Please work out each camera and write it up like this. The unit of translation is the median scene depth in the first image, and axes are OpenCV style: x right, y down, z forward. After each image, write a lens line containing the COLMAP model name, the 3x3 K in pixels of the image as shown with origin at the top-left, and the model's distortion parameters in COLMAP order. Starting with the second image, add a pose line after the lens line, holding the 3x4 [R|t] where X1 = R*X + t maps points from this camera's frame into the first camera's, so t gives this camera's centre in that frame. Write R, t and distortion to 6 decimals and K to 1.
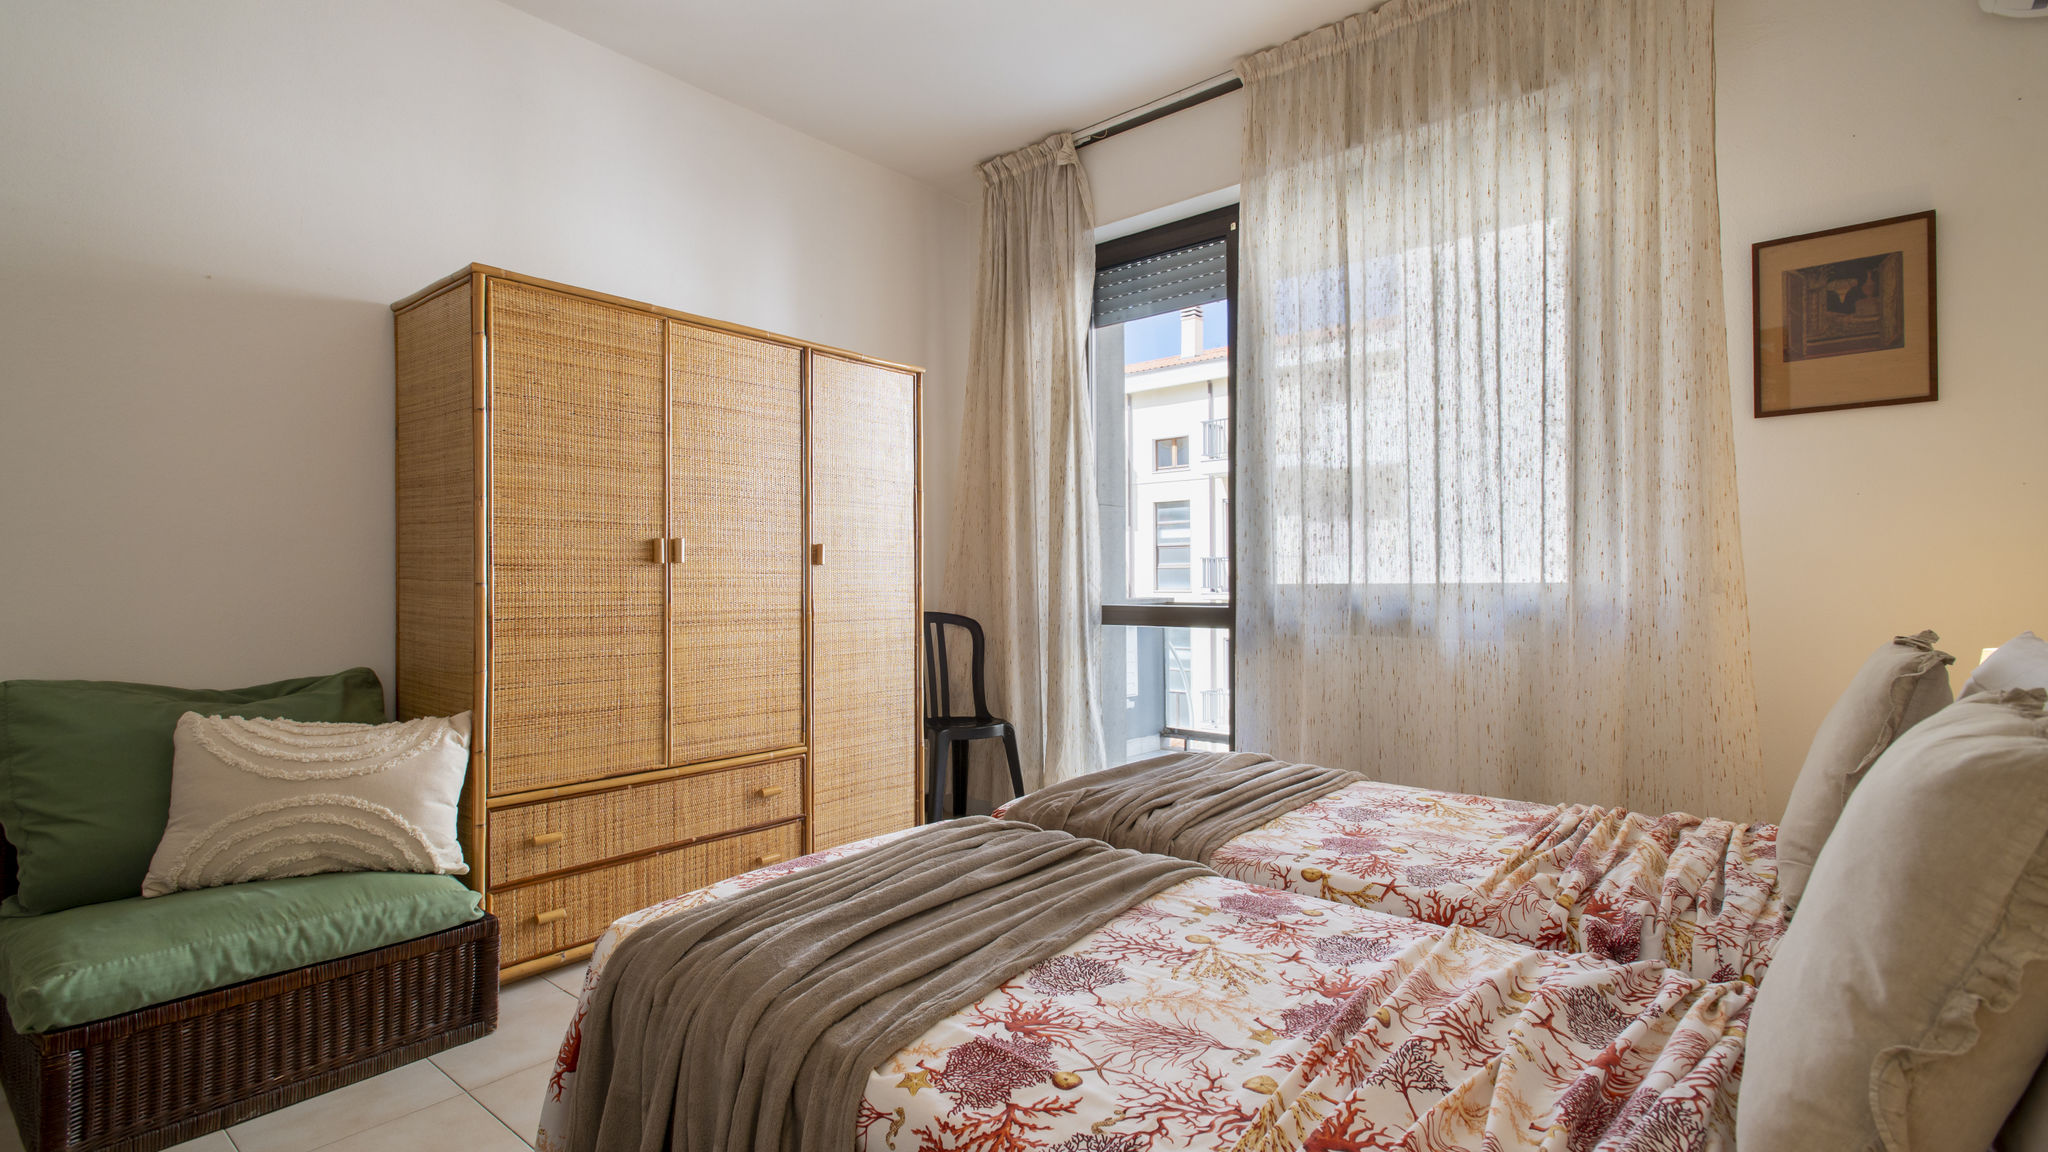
lens RADIAL K [[894.9, 0, 1024.0], [0, 894.9, 576.0], [0, 0, 1]] dist [0.000520, 0.000028]
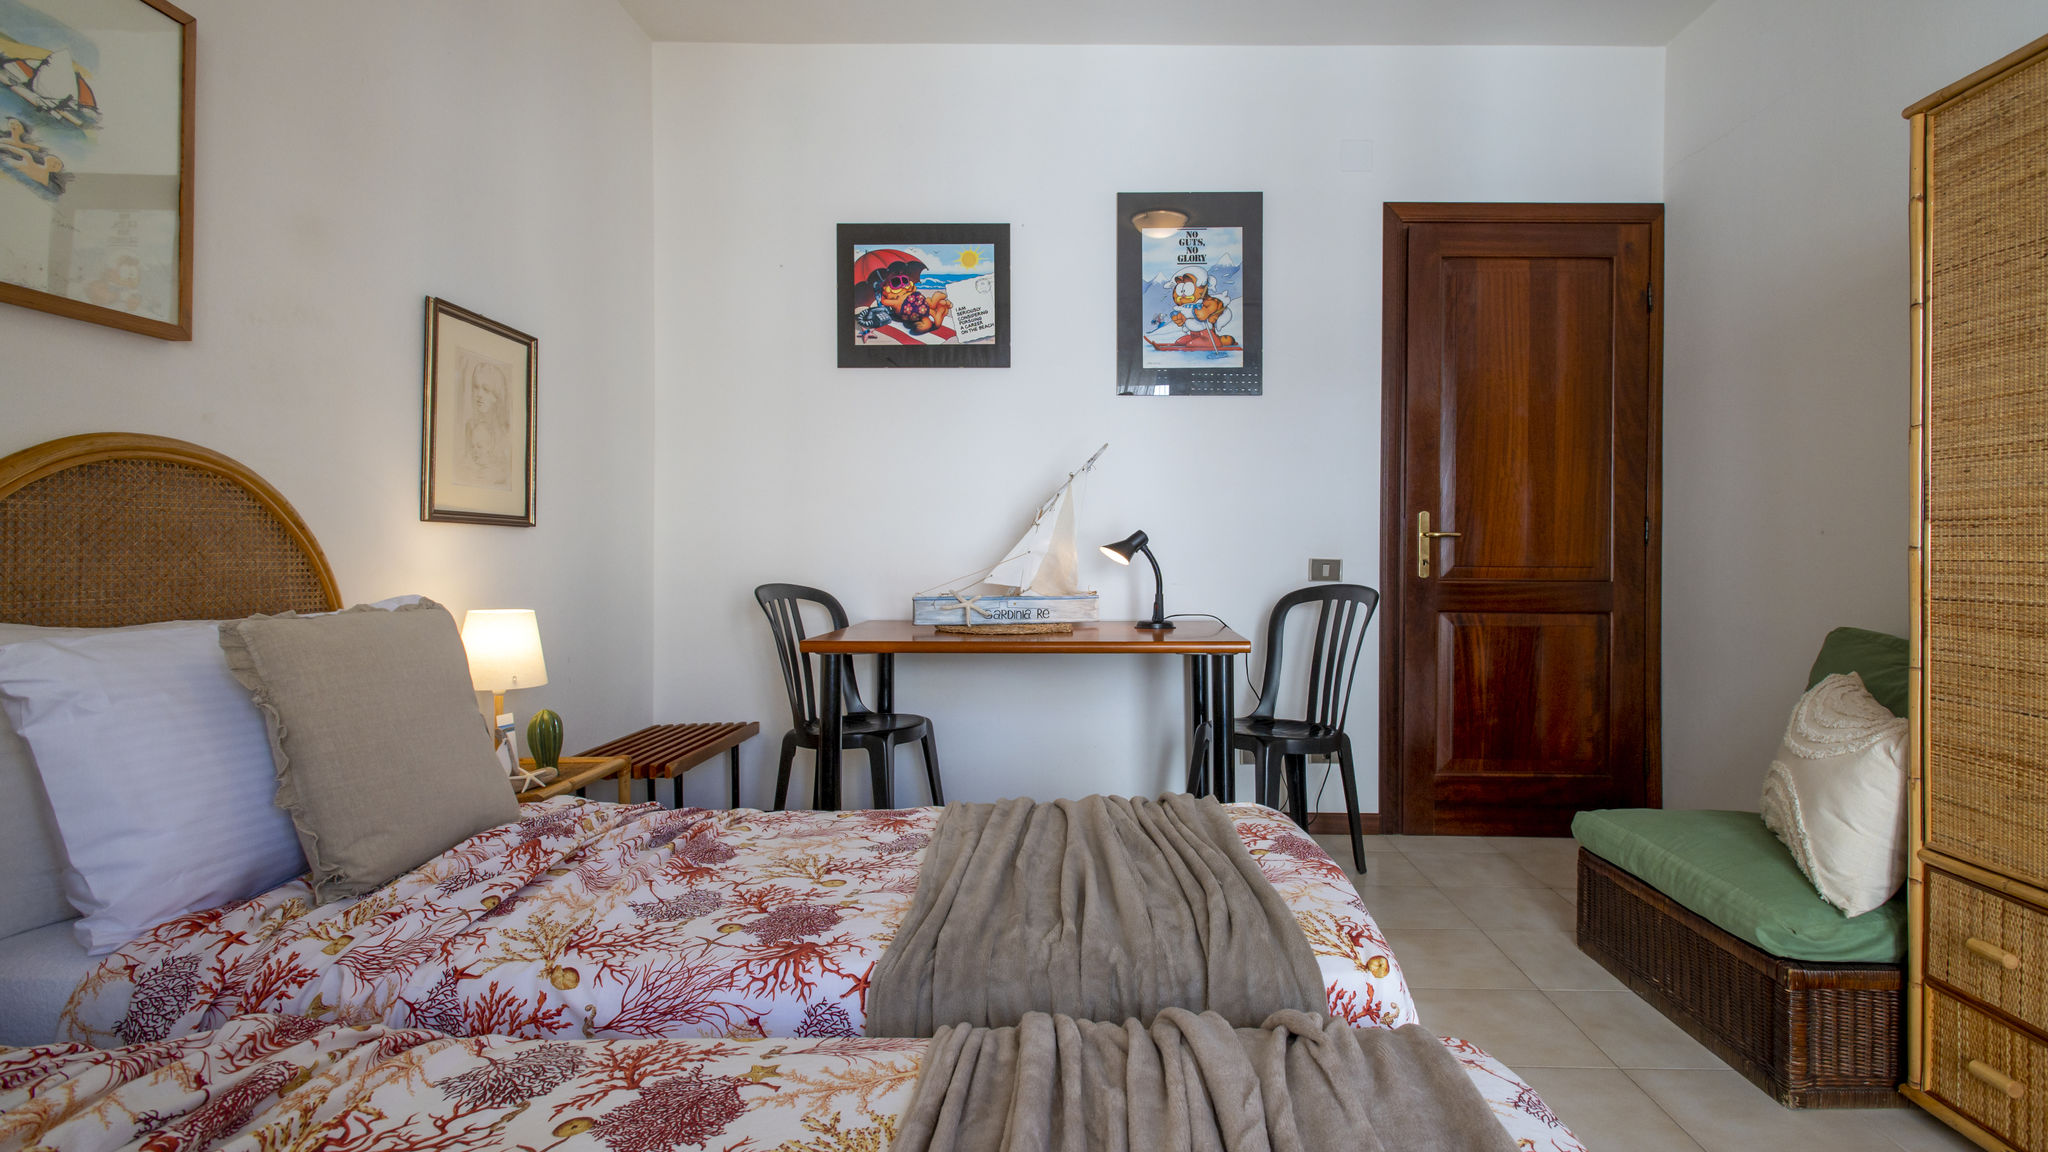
lens RADIAL K [[1010.4, 0, 1131.9], [0, 1010.4, 554.4], [0, 0, 1]] dist [0.007065, 0.000687]
pose [[-0.729703, 0.007568, -0.683722, 0.414754], [0.008733, 0.999960, 0.001749, 0.007451], [0.683708, -0.004694, -0.729740, 1.164255]]
